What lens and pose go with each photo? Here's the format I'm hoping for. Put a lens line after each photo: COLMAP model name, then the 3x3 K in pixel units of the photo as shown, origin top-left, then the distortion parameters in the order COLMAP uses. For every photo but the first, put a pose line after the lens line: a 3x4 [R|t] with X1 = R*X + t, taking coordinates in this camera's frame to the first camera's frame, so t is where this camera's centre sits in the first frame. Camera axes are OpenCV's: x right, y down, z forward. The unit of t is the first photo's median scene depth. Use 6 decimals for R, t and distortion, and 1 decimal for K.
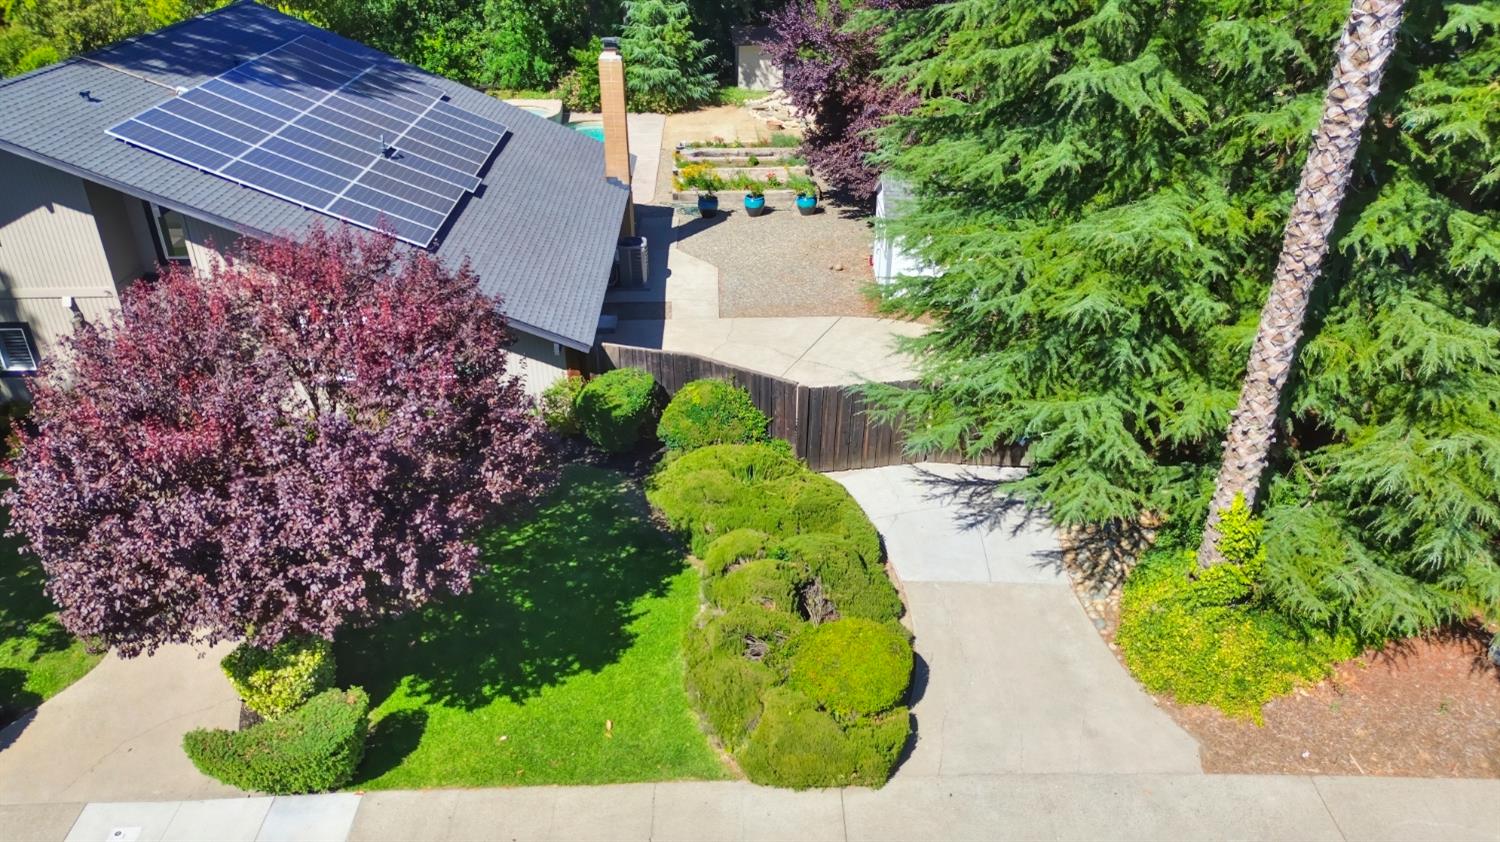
lens RADIAL K [[1056.5, 0, 750.0], [0, 1056.5, 421.0], [0, 0, 1]] dist [0.081321, -0.081034]
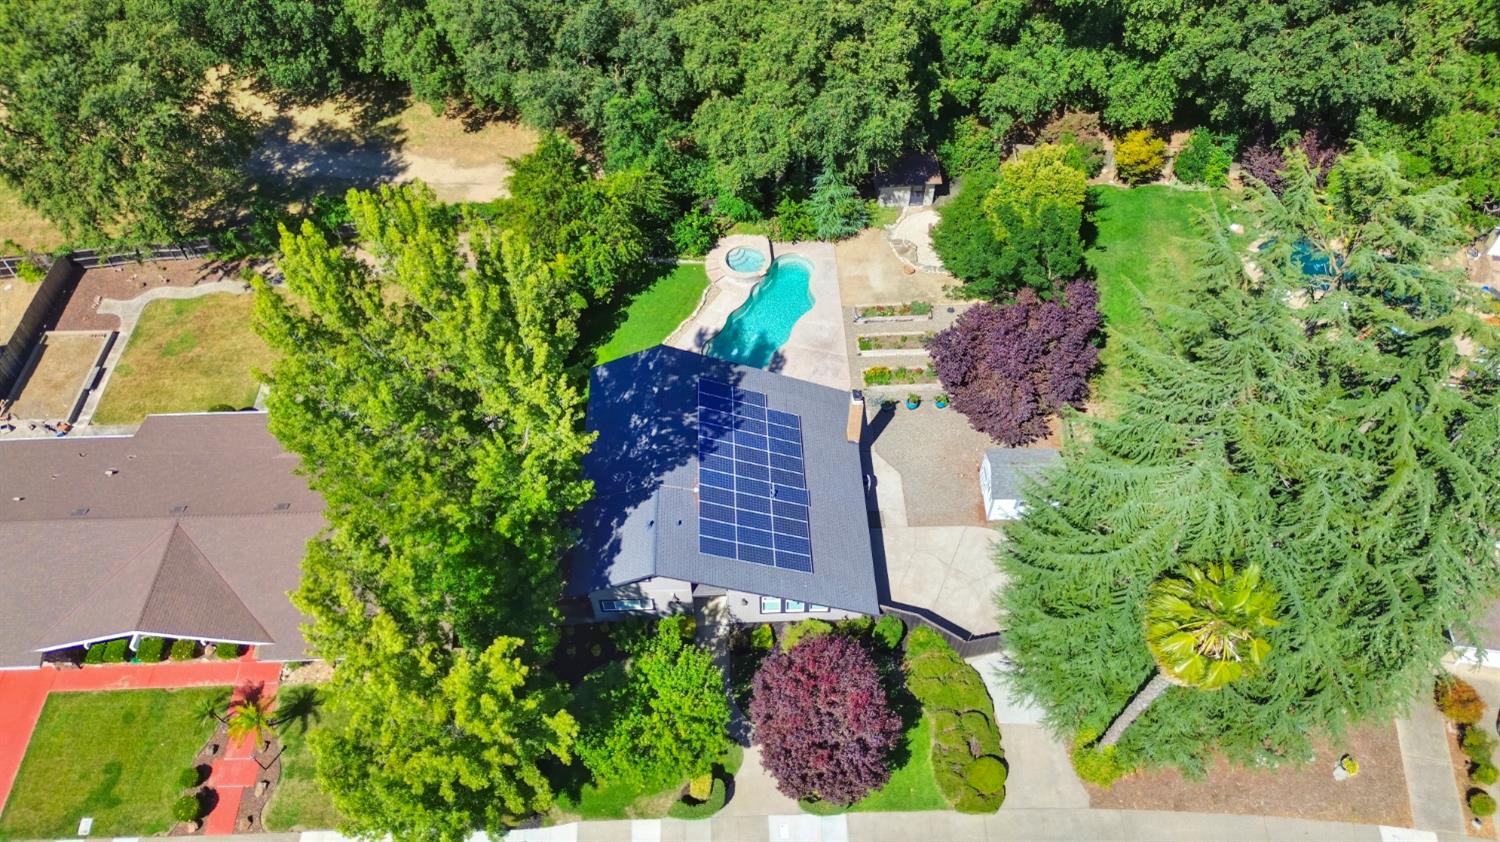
lens RADIAL K [[1056.5, 0, 750.0], [0, 1056.5, 421.0], [0, 0, 1]] dist [0.081321, -0.081034]
pose [[0.999974, -0.002264, -0.006858, -0.428006], [0.004729, 0.922968, 0.384847, -1.436189], [0.005458, -0.384870, 0.922955, -1.136510]]
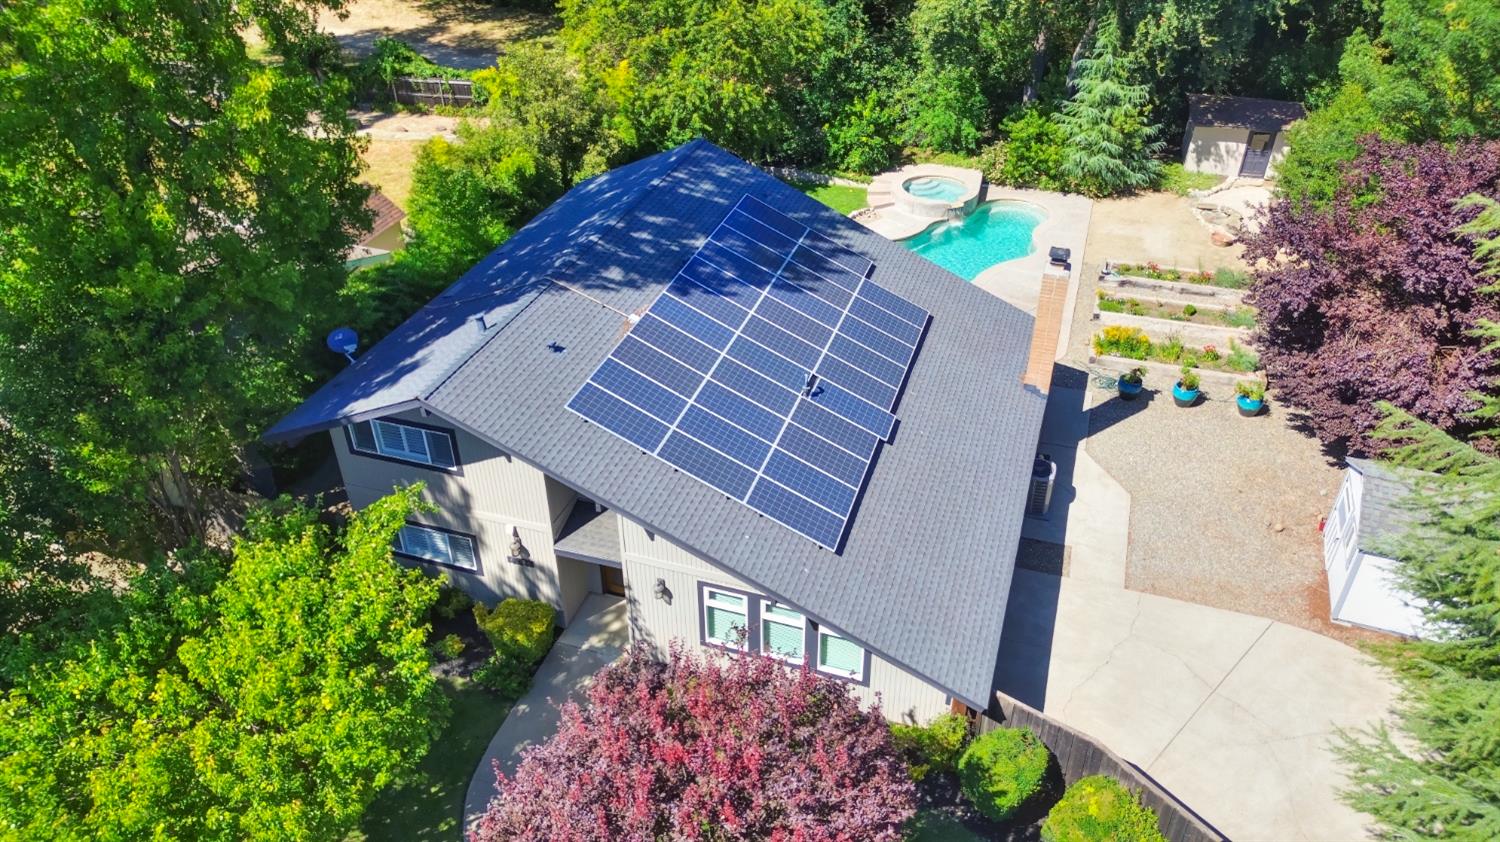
lens RADIAL K [[1063.6, 0, 750.0], [0, 1063.6, 421.0], [0, 0, 1]] dist [0.027193, -0.002201]
pose [[0.936694, 0.191990, -0.292820, -0.114257], [-0.159739, 0.978486, 0.130570, -0.392558], [0.311589, -0.075530, 0.947210, 0.067865]]
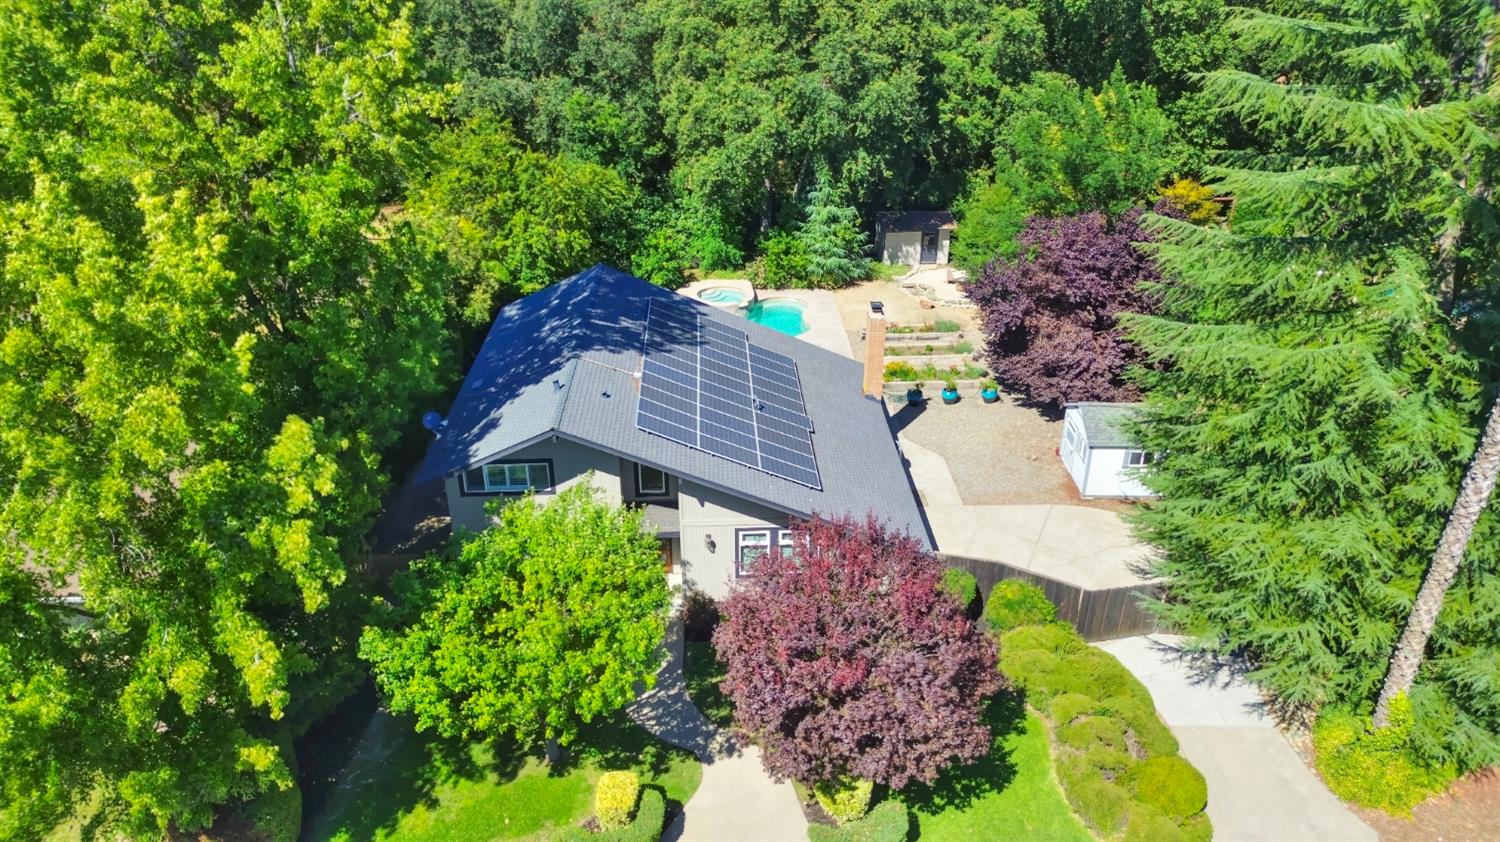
lens RADIAL K [[1056.5, 0, 750.0], [0, 1056.5, 421.0], [0, 0, 1]] dist [0.081321, -0.081034]
pose [[0.999975, -0.001437, 0.006916, -0.412550], [0.001681, 0.999370, -0.035444, -0.206601], [-0.006861, 0.035455, 0.999348, -0.511655]]
